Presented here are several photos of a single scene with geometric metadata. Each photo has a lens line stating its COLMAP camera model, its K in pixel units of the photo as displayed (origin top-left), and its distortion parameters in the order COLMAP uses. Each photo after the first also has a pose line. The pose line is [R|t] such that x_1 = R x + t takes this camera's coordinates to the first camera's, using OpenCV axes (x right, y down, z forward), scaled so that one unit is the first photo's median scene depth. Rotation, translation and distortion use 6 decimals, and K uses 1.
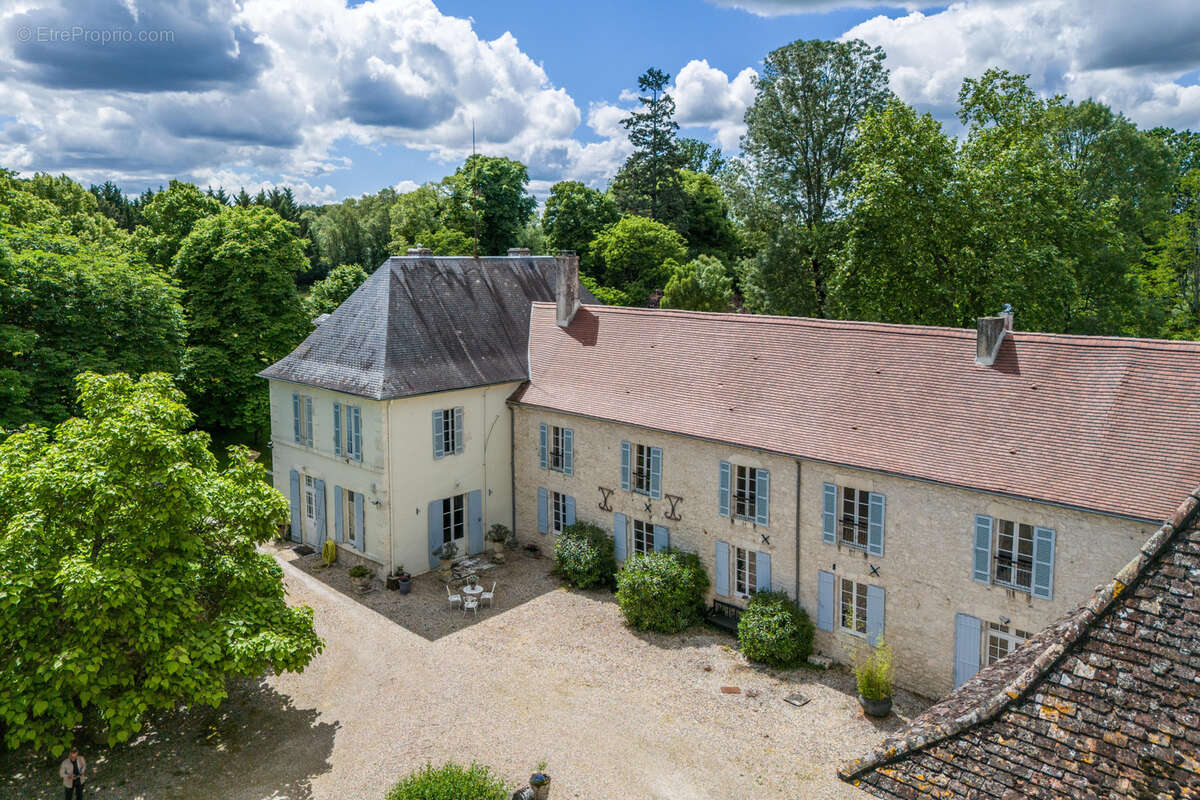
lens RADIAL K [[883.5, 0, 598.5], [0, 883.5, 351.2], [0, 0, 1]] dist [0.107579, -0.152230]
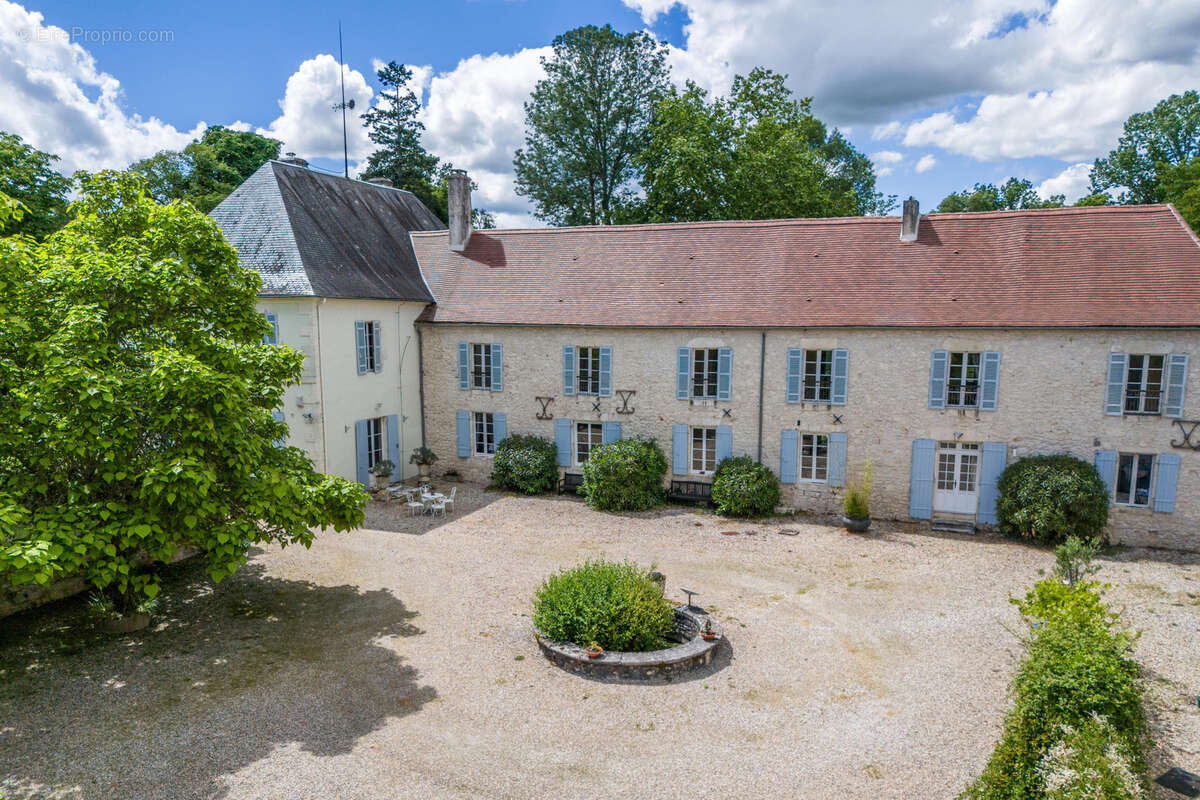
lens RADIAL K [[883.6, 0, 602.5], [0, 883.6, 454.1], [0, 0, 1]] dist [0.088312, -0.094817]
pose [[0.926549, -0.053537, 0.372345, -0.338965], [0.038577, 0.998125, 0.047519, 0.192853], [-0.374191, -0.029665, 0.926877, 0.050677]]
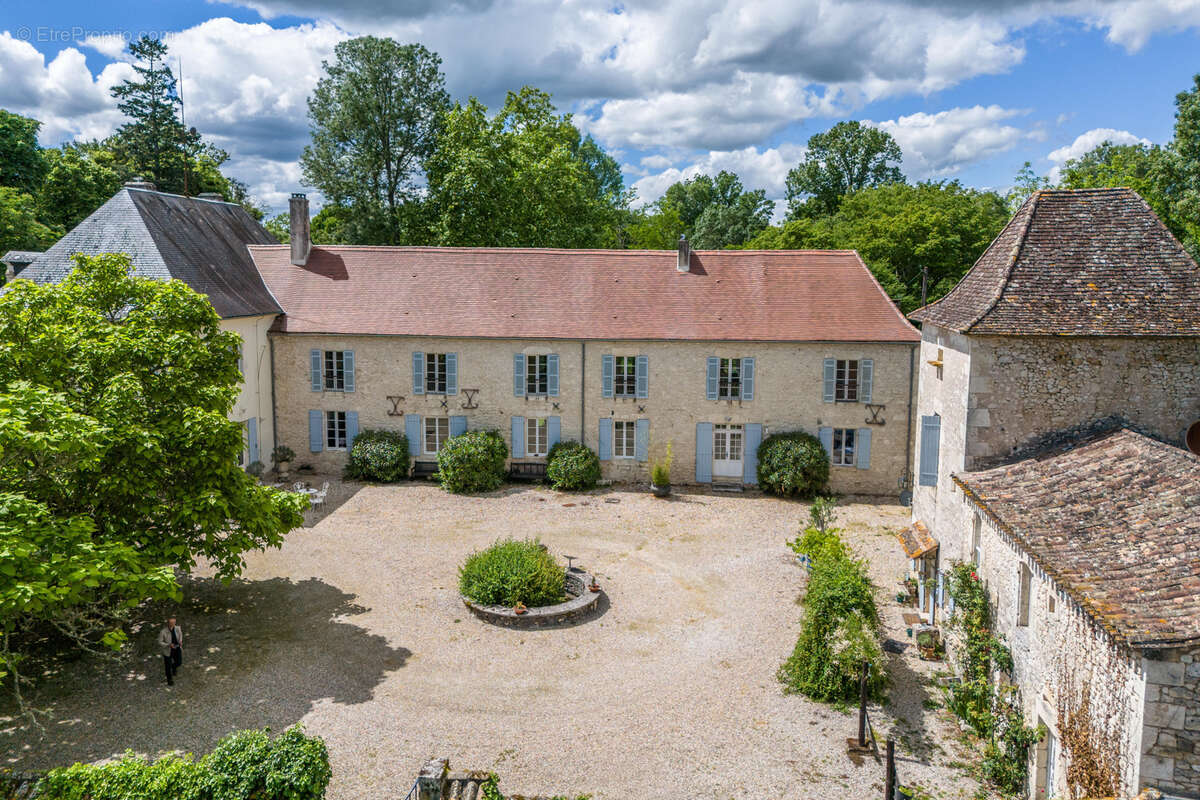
lens RADIAL K [[884.0, 0, 603.8], [0, 884.0, 368.8], [0, 0, 1]] dist [0.094256, -0.101188]
pose [[0.774883, -0.063412, 0.628916, -0.562379], [0.063844, 0.997719, 0.021936, 0.122530], [-0.628873, 0.023154, 0.777163, -0.083848]]
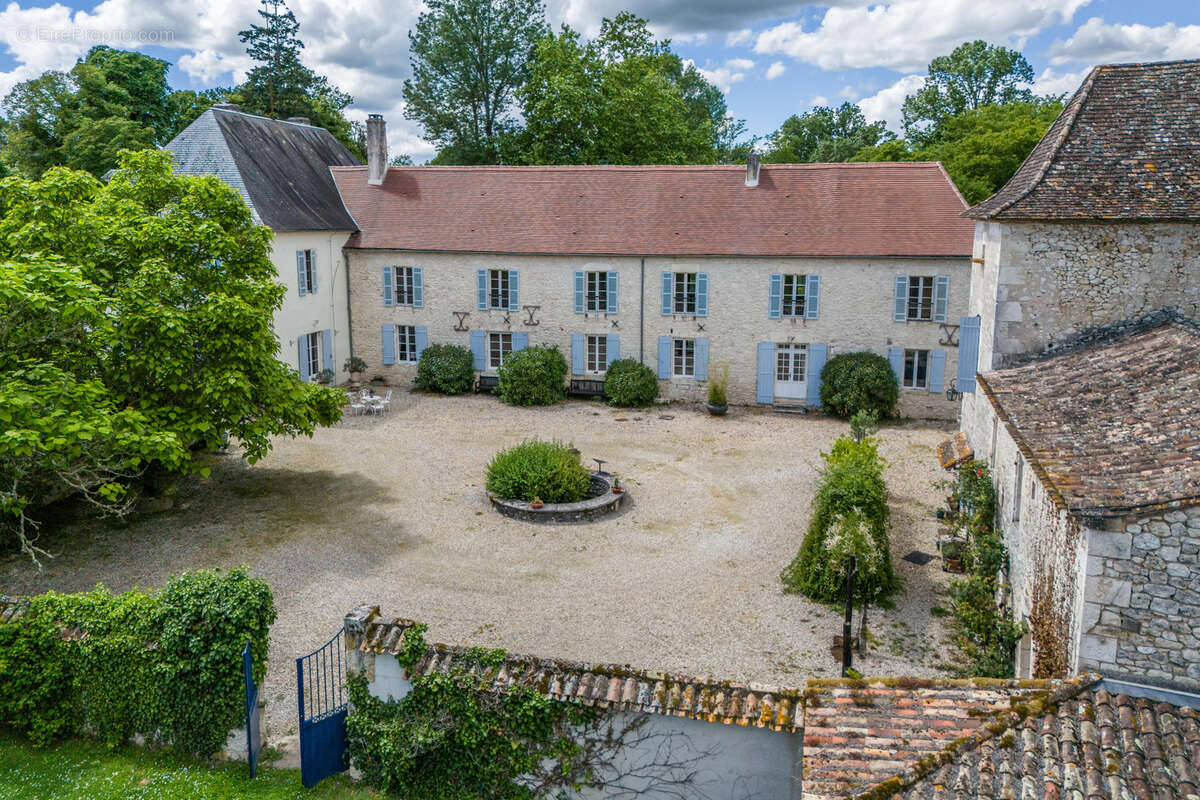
lens RADIAL K [[882.3, 0, 603.8], [0, 882.3, 351.4], [0, 0, 1]] dist [0.099209, -0.112652]
pose [[0.858084, -0.072811, 0.508322, -0.478527], [0.054373, 0.997215, 0.051053, 0.174099], [-0.510623, -0.016168, 0.859653, -0.128421]]
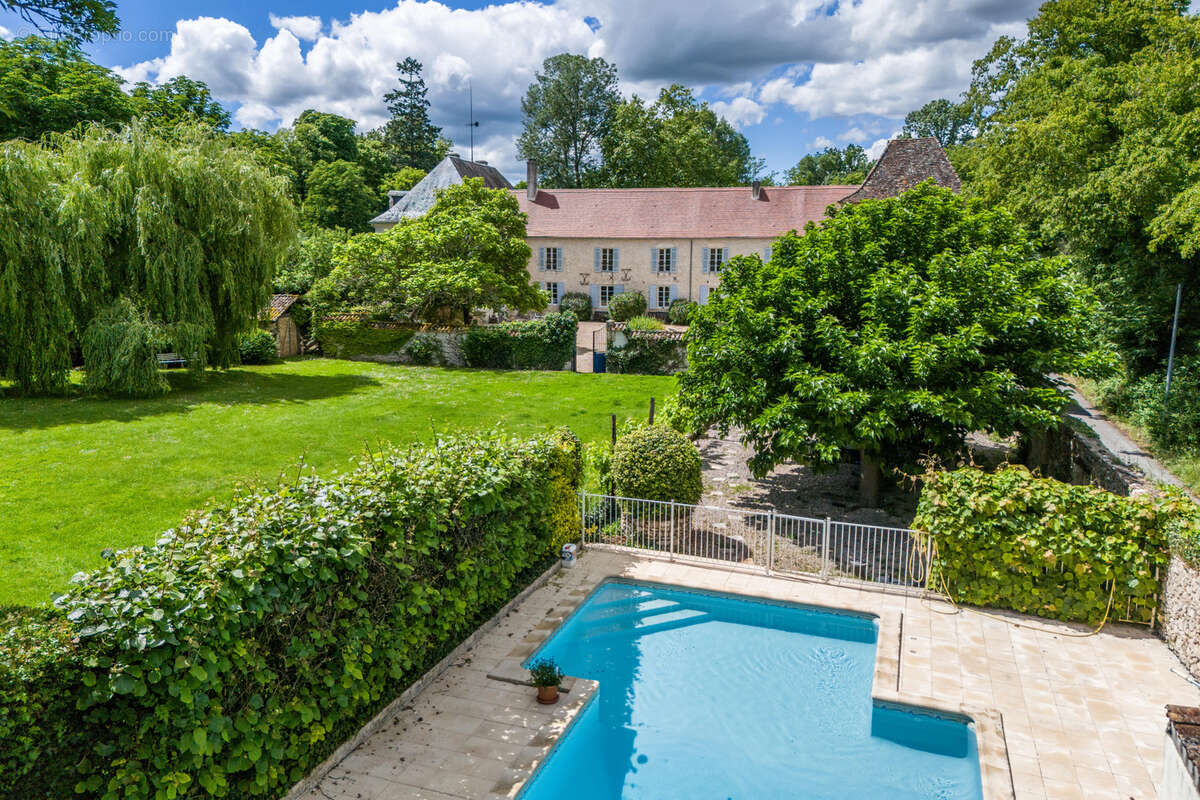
lens RADIAL K [[876.1, 0, 600.0], [0, 876.1, 400.0], [0, 0, 1]] dist [0.072596, -0.078738]
pose [[0.878715, -0.071515, 0.471960, -1.035300], [0.047072, 0.996877, 0.063412, 0.352878], [-0.475021, -0.033505, 0.879336, -0.891824]]
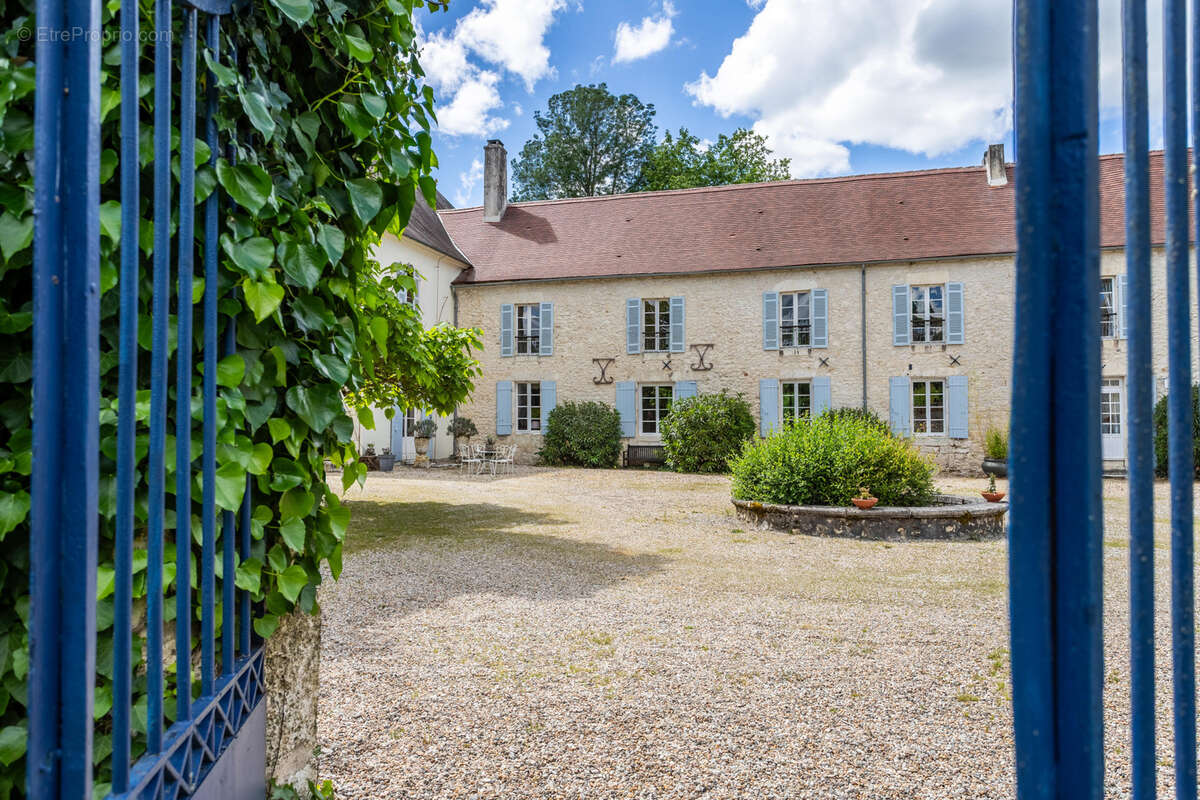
lens RADIAL K [[850.3, 0, 600.0], [0, 850.3, 400.0], [0, 0, 1]] dist [0.001208, -0.000439]
pose [[0.892339, 0.020780, 0.450887, -0.413046], [0.050159, 0.988187, -0.144809, 0.350959], [-0.448570, 0.151835, 0.880756, 0.293069]]
